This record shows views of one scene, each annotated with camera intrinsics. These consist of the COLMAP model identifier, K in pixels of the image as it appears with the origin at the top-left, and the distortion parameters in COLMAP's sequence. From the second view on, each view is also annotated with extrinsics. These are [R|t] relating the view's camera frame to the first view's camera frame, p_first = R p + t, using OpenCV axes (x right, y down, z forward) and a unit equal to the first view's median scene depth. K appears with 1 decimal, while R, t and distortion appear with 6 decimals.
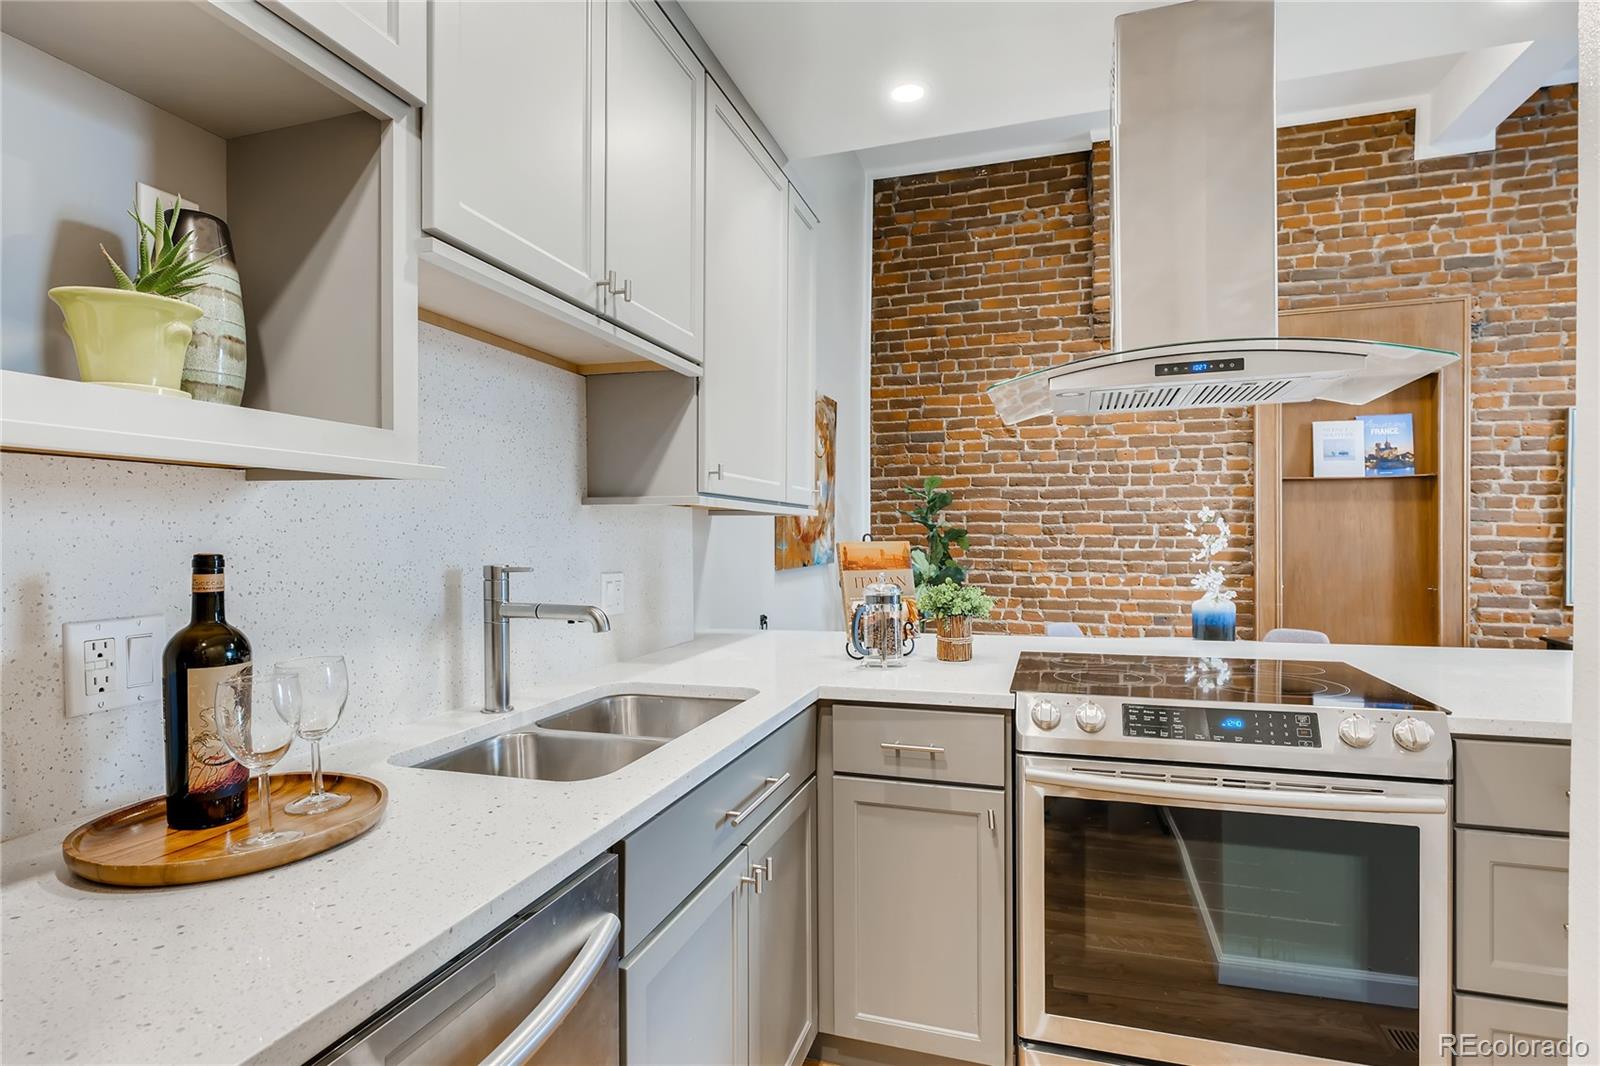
lens RADIAL K [[824.1, 0, 798.9], [0, 824.1, 549.0], [0, 0, 1]] dist [-0.001223, 0.001526]
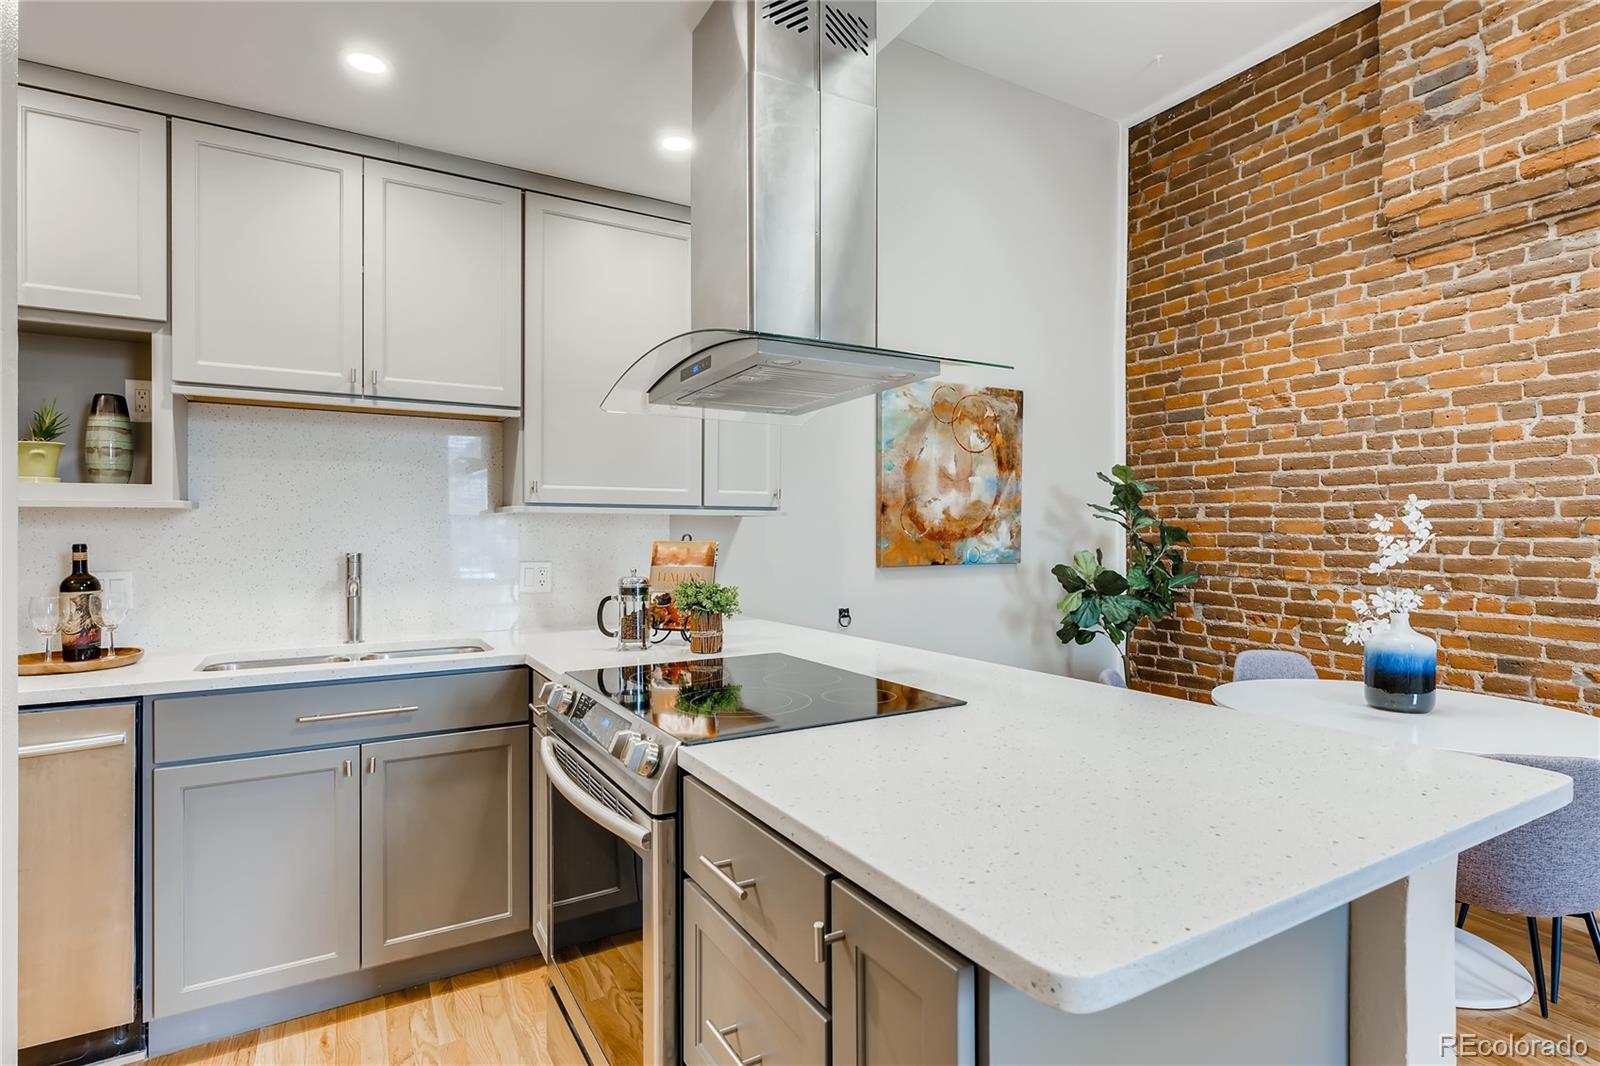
lens RADIAL K [[824.1, 0, 794.0], [0, 824.1, 530.0], [0, 0, 1]] dist [-0.001223, 0.001526]
pose [[0.736902, 0.002362, -0.675995, 0.473999], [-0.012996, 0.999859, -0.010674, -0.006882], [0.675874, 0.016651, 0.736829, 0.134866]]
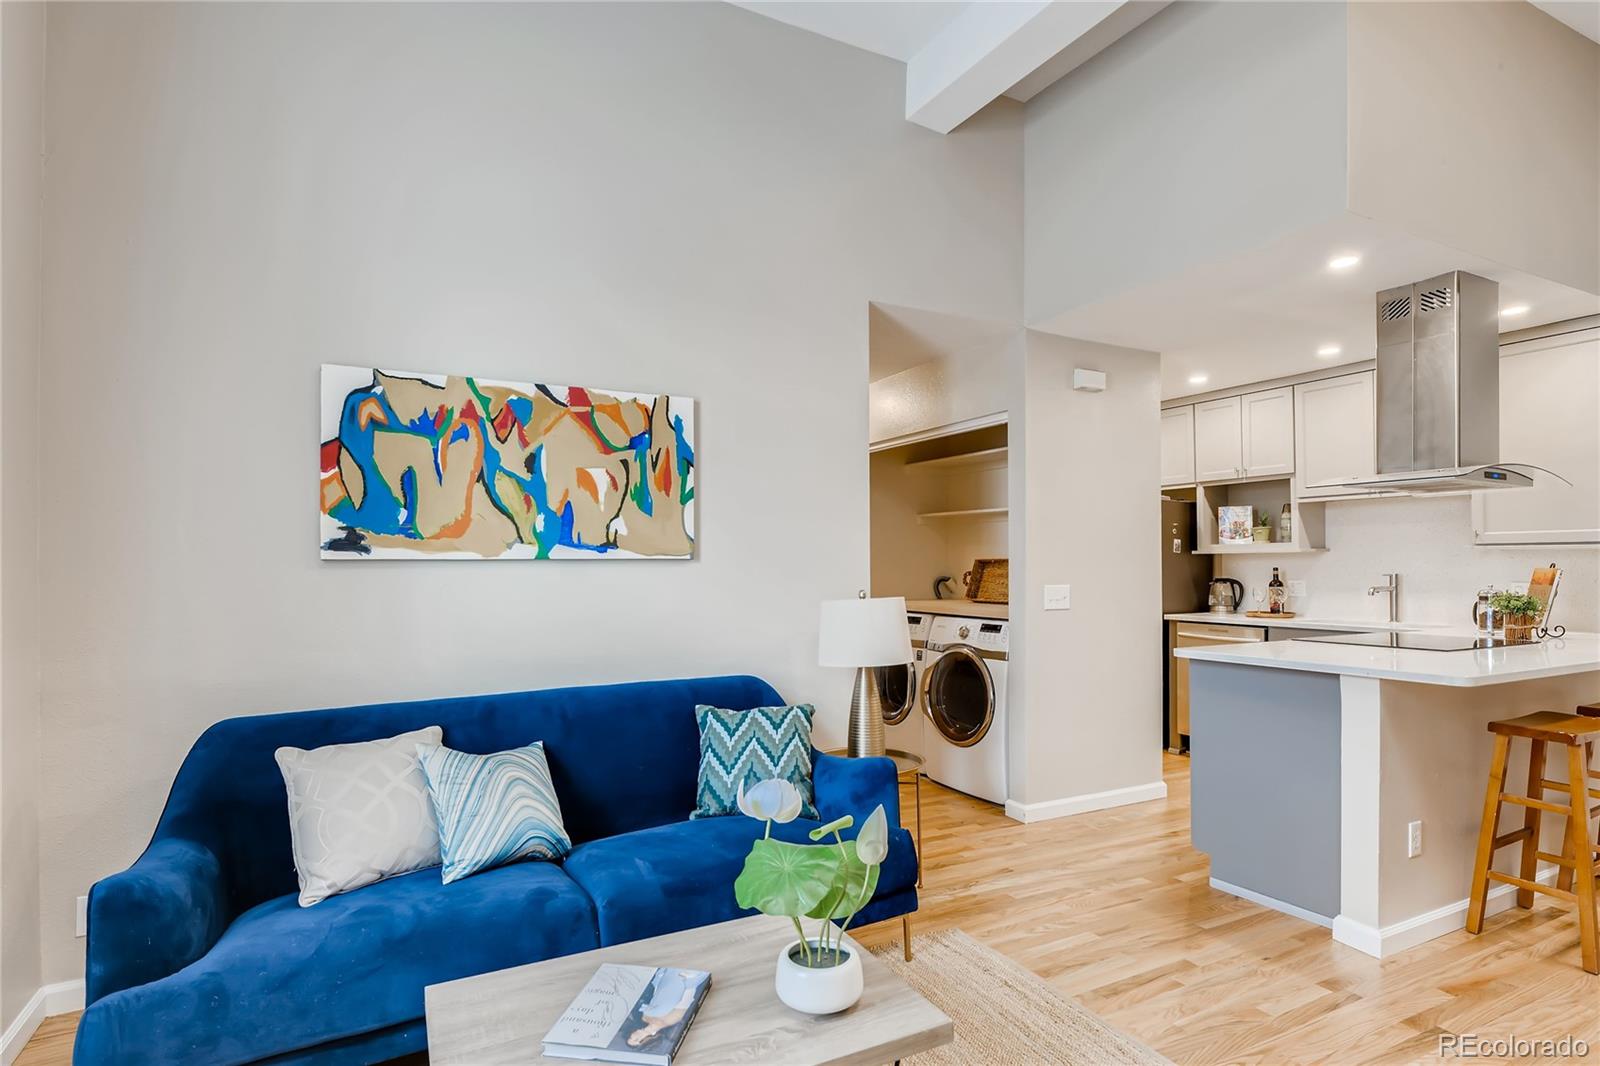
lens RADIAL K [[824.1, 0, 800.5], [0, 824.1, 556.7], [0, 0, 1]] dist [-0.001223, 0.001526]
pose [[-0.701388, -0.000438, -0.712780, 1.134398], [-0.005045, 0.999978, 0.004350, -0.015440], [0.712762, 0.006647, -0.701374, 0.539372]]
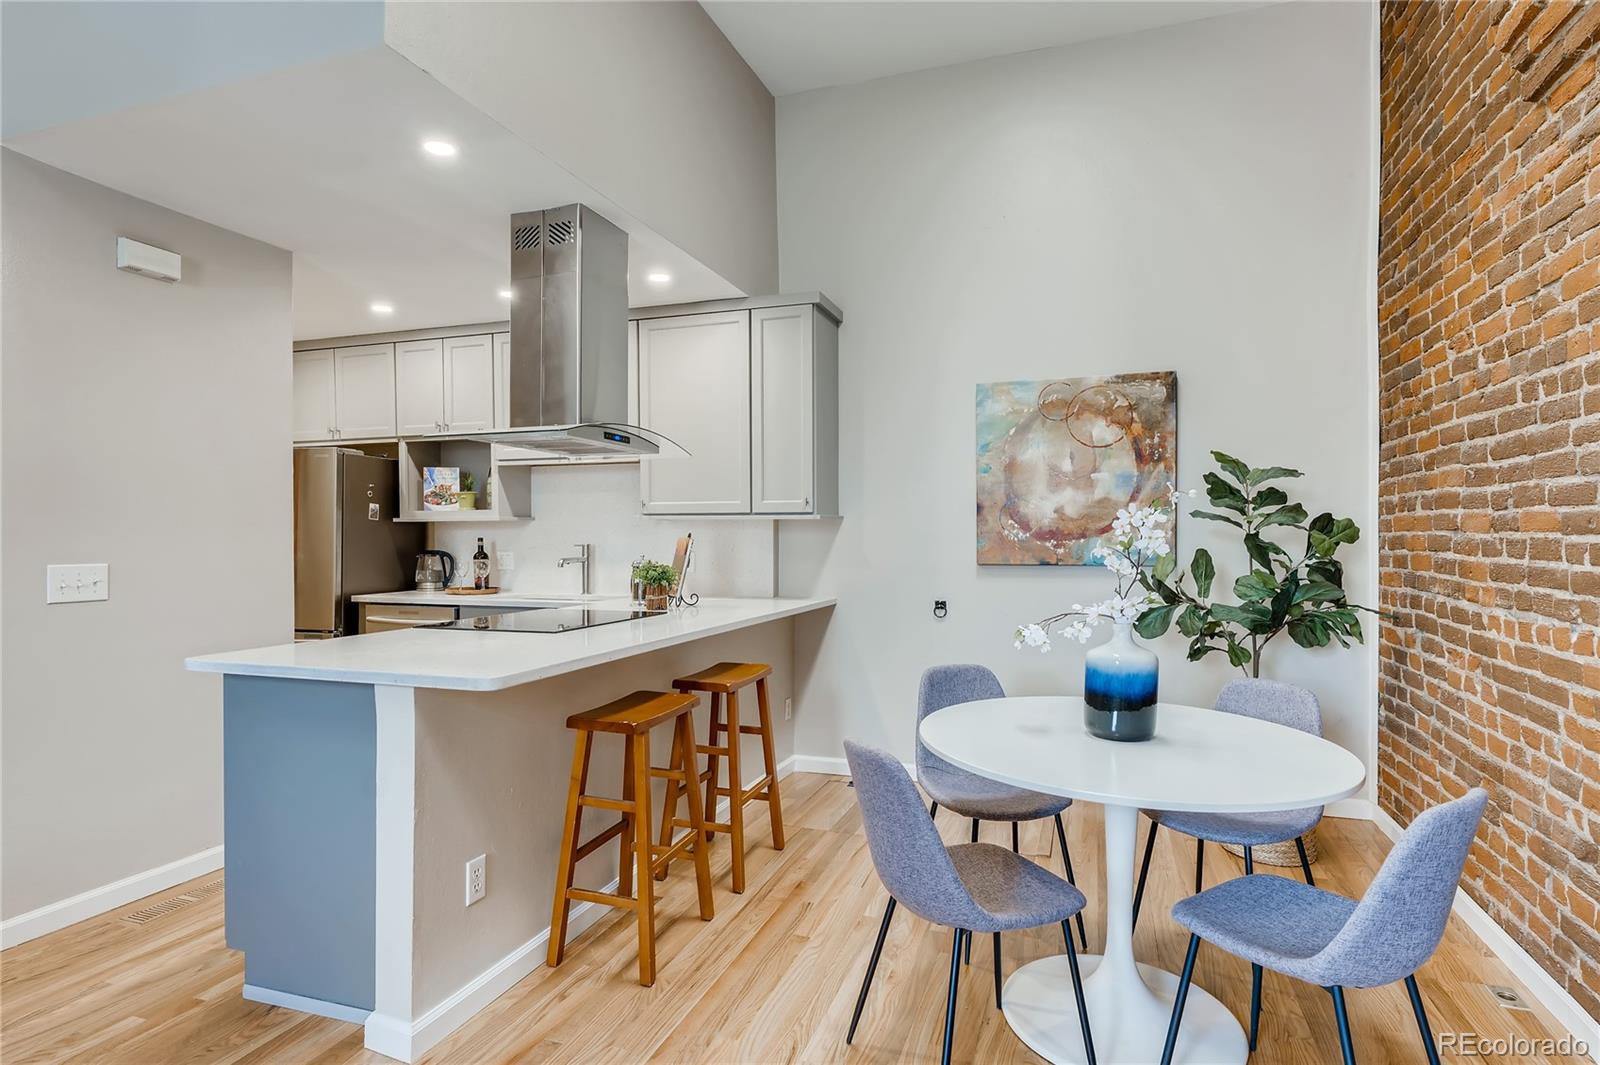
lens RADIAL K [[824.1, 0, 794.7], [0, 824.1, 542.1], [0, 0, 1]] dist [-0.001223, 0.001526]
pose [[-0.036092, 0.013324, -0.999260, 0.863343], [-0.014061, 0.999805, 0.013839, -0.012956], [0.999250, 0.014550, -0.035898, 0.633789]]
